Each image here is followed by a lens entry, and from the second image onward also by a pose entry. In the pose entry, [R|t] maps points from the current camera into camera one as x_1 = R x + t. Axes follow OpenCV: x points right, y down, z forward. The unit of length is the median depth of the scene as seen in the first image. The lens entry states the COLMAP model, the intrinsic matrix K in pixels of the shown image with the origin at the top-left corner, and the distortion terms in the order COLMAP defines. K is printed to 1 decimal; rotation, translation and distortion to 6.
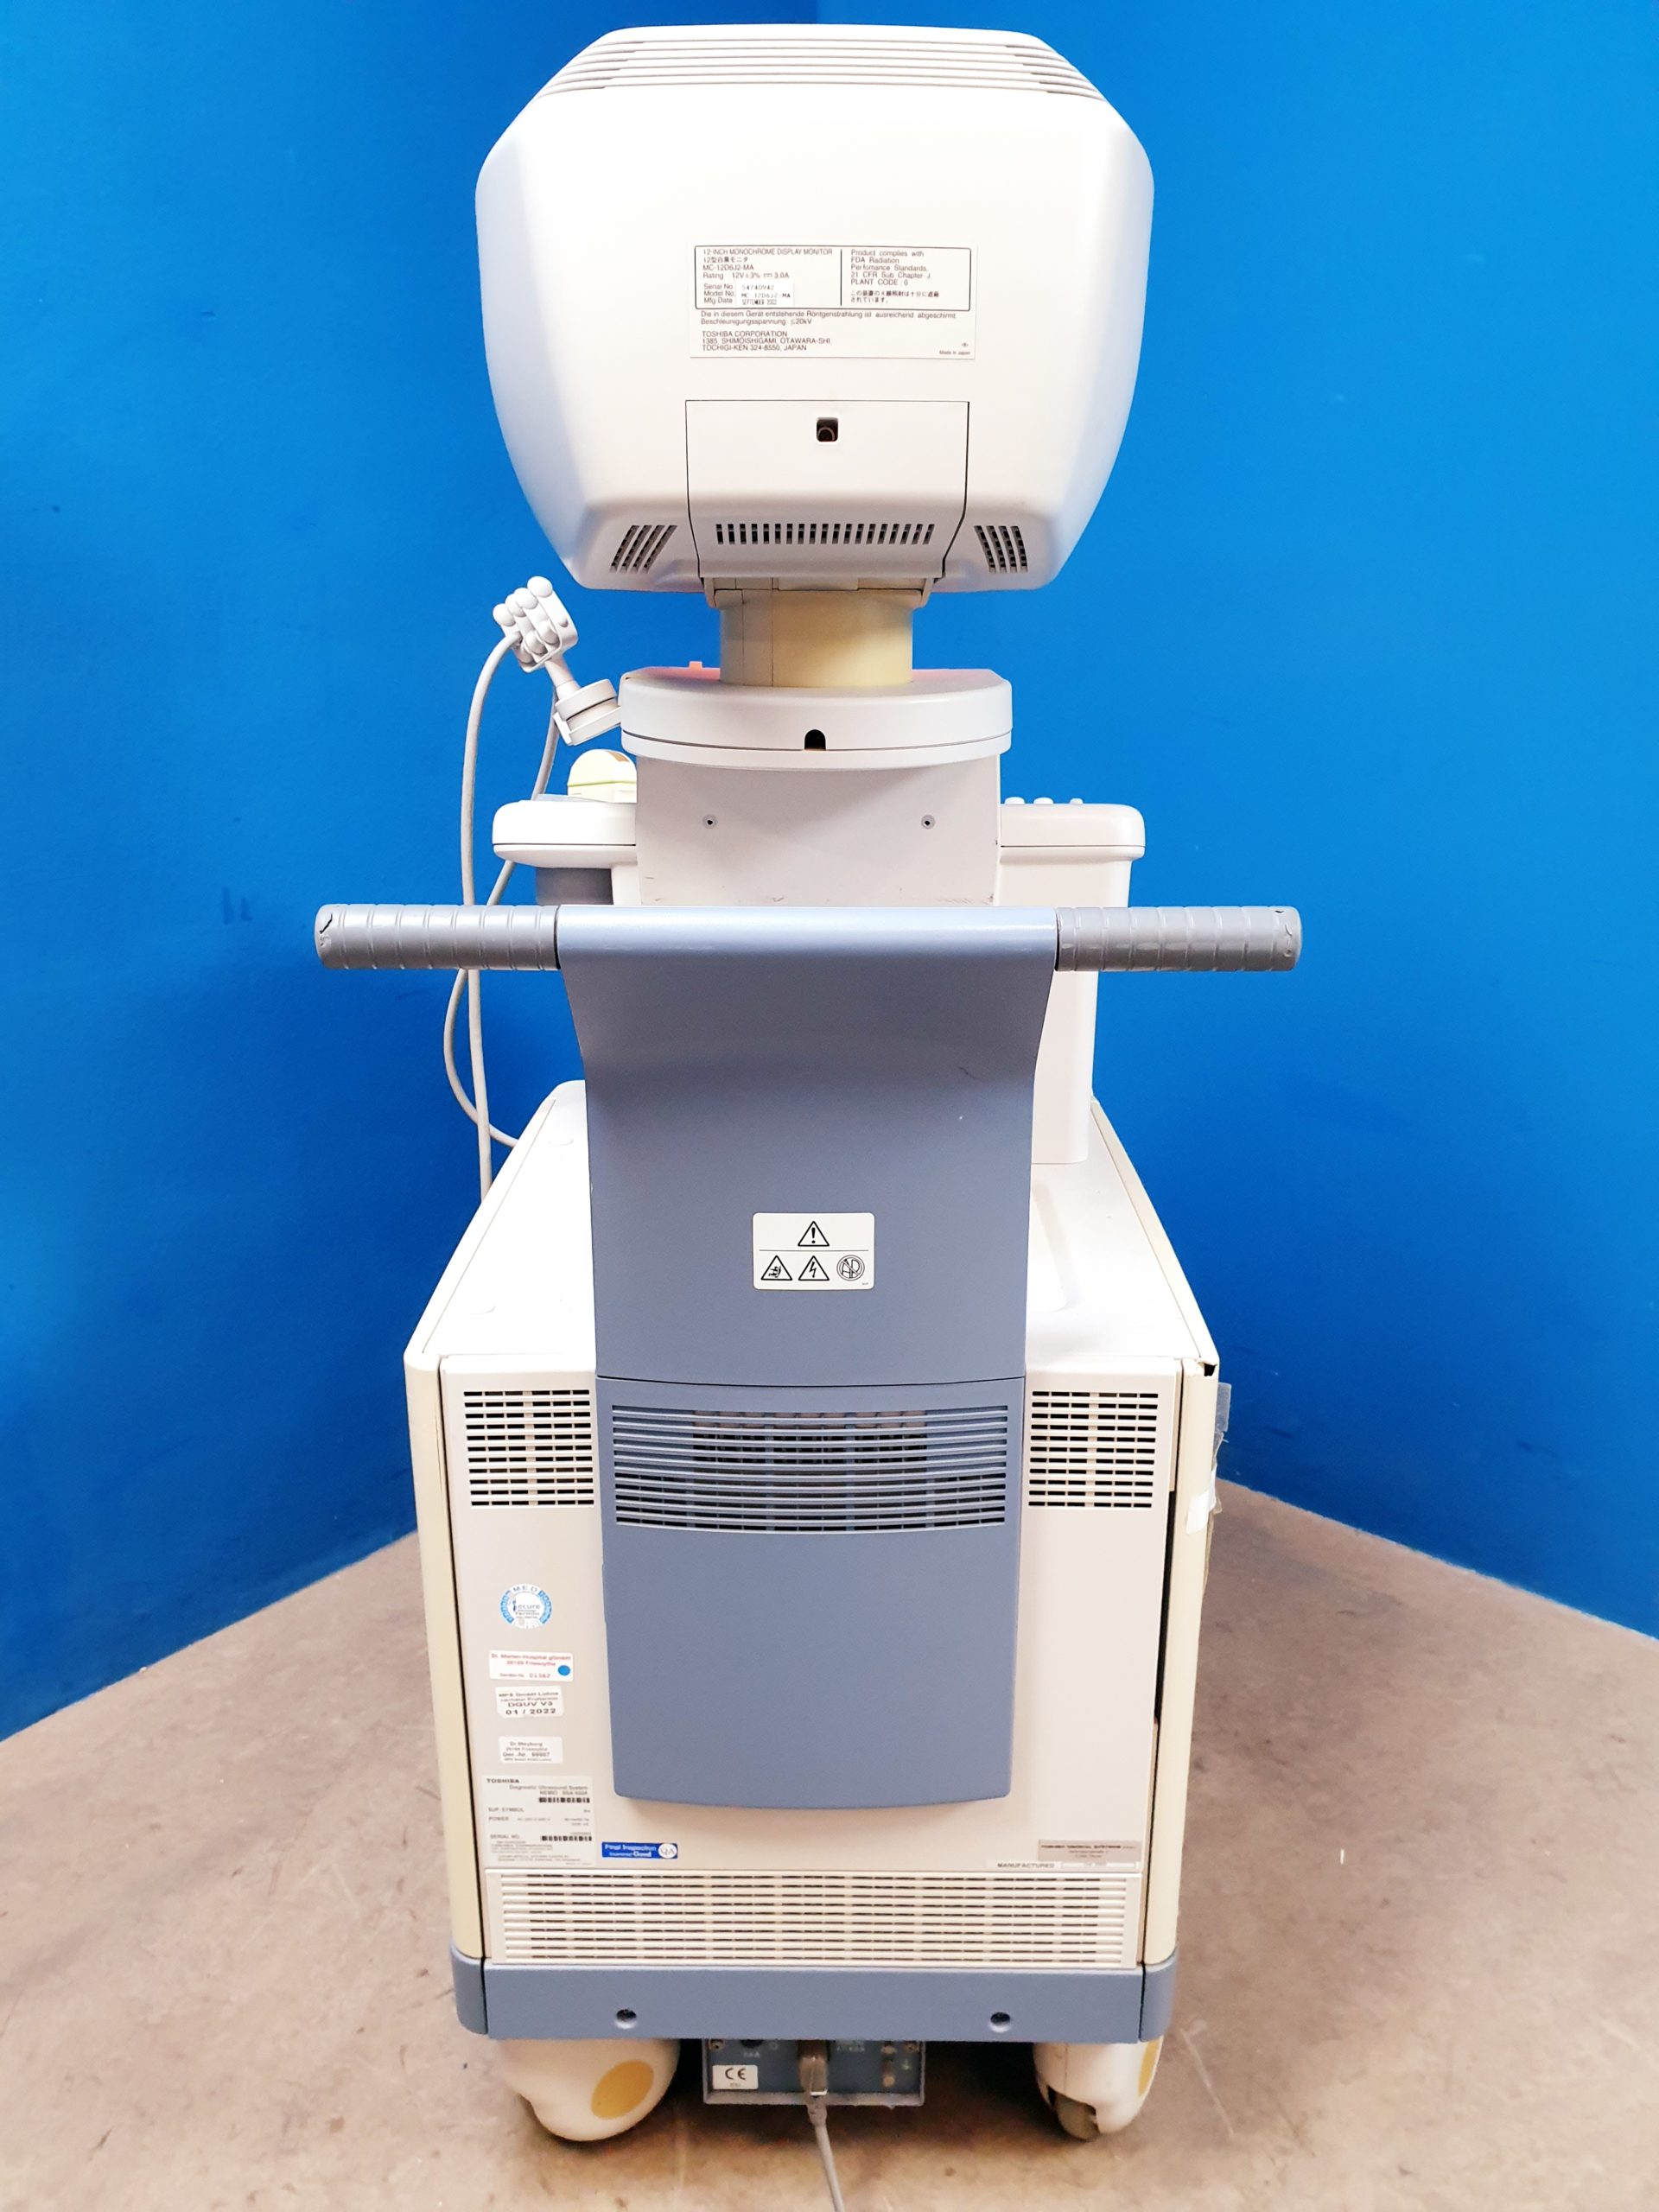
lens RADIAL K [[1758.2, 0, 831.8], [0, 1758.2, 1083.7], [0, 0, 1]] dist [-0.025817, 0.055031]
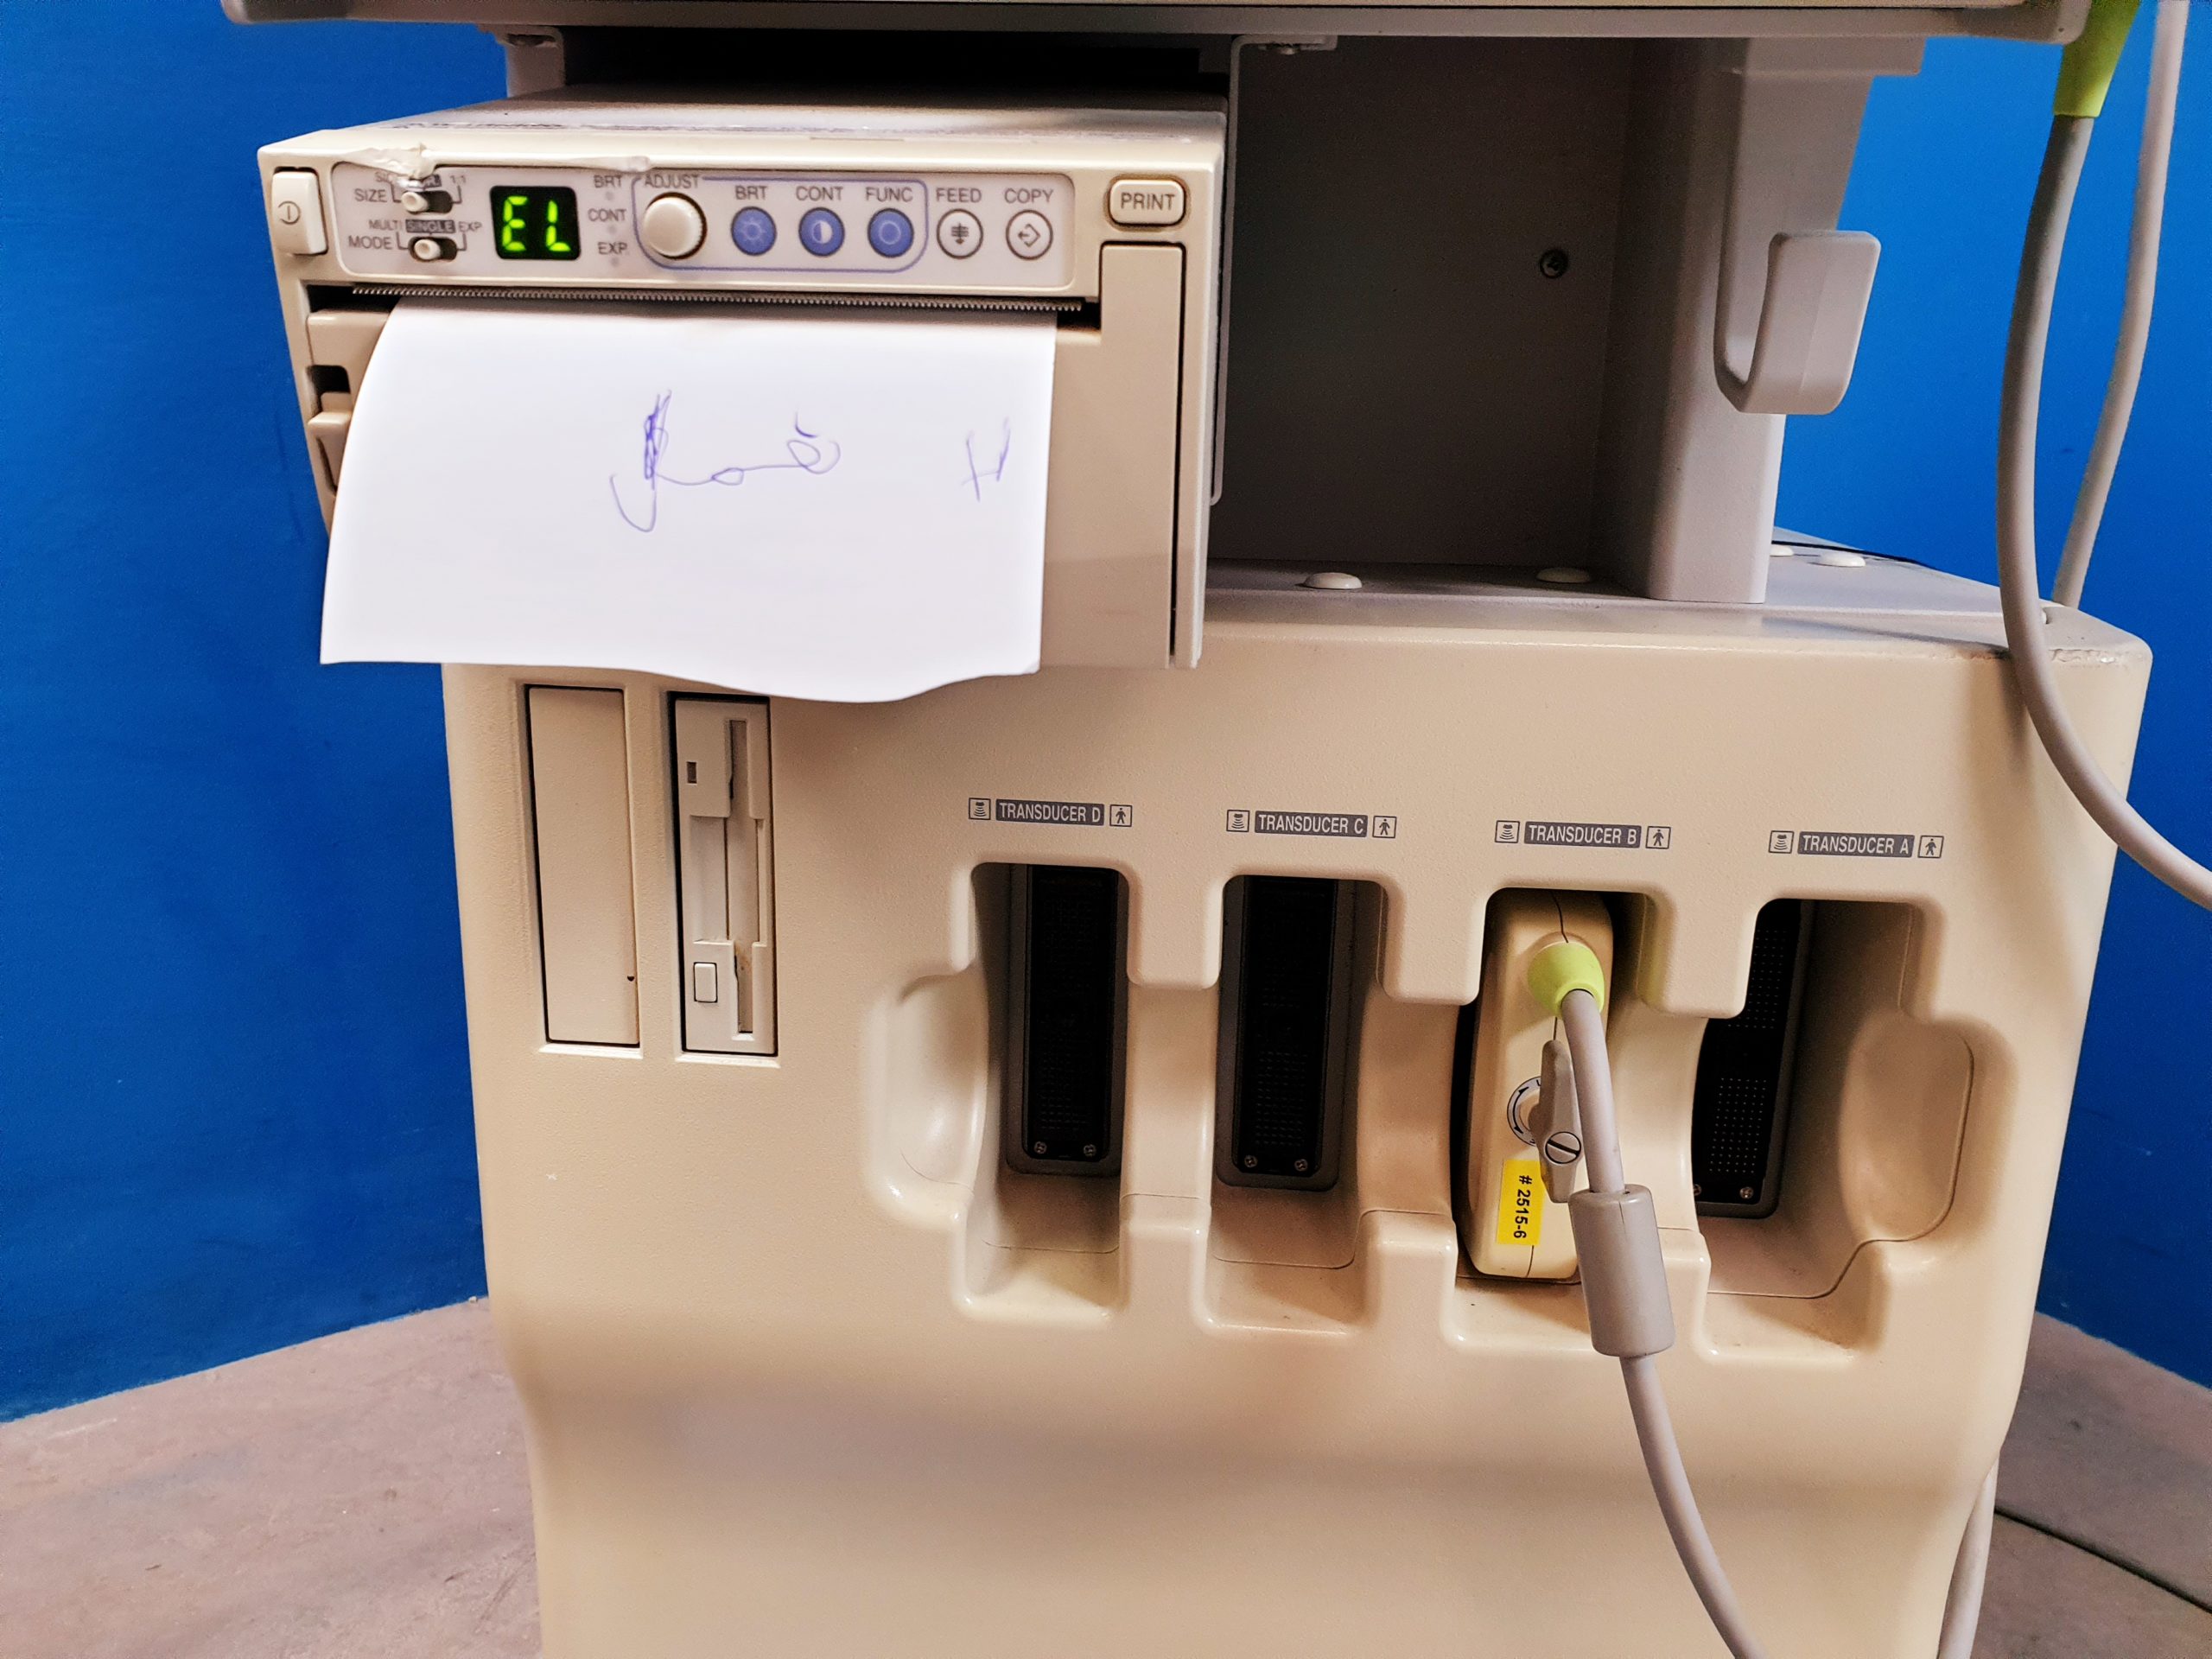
lens RADIAL K [[1758.2, 0, 1098.3], [0, 1758.2, 828.8], [0, 0, 1]] dist [-0.025817, 0.055031]
pose [[0.960364, 0.091528, -0.263294, 0.068276], [-0.105855, 0.993547, -0.040722, 0.178627], [0.257868, 0.066979, 0.963856, 0.429625]]
